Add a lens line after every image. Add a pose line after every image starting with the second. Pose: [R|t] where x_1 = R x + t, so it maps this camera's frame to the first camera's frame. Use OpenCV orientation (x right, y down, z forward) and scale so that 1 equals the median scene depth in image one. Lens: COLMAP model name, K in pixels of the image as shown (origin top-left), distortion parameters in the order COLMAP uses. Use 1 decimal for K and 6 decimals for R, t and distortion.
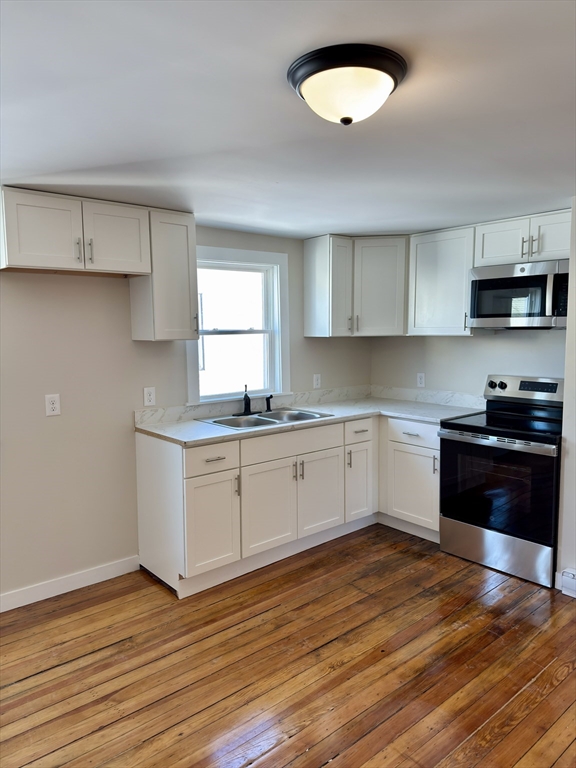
lens RADIAL K [[536.6, 0, 288.2], [0, 536.6, 376.8], [0, 0, 1]] dist [0.010796, -0.004400]
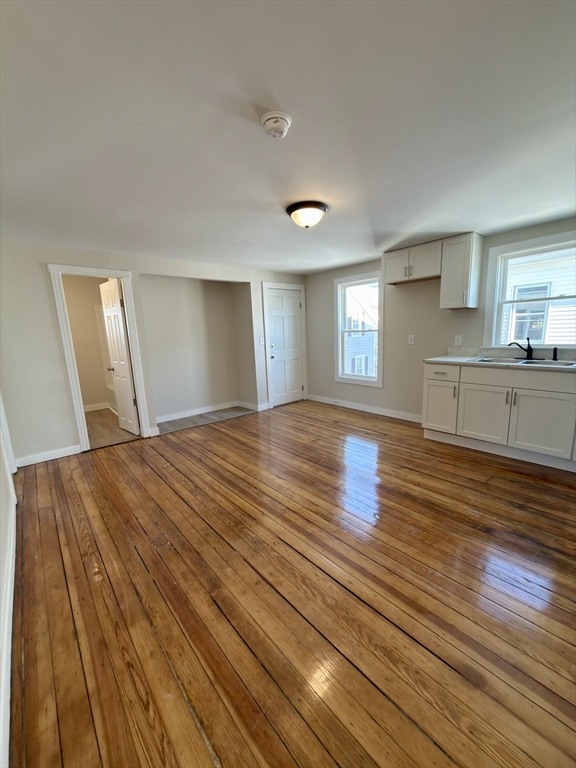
lens RADIAL K [[307.3, 0, 287.3], [0, 307.3, 382.8], [0, 0, 1]] dist [-0.000188, 0.000621]
pose [[0.018288, 0.184202, -0.982718, 0.908682], [-0.048083, 0.981907, 0.183156, 0.016258], [0.998676, 0.043902, 0.026814, 0.436449]]
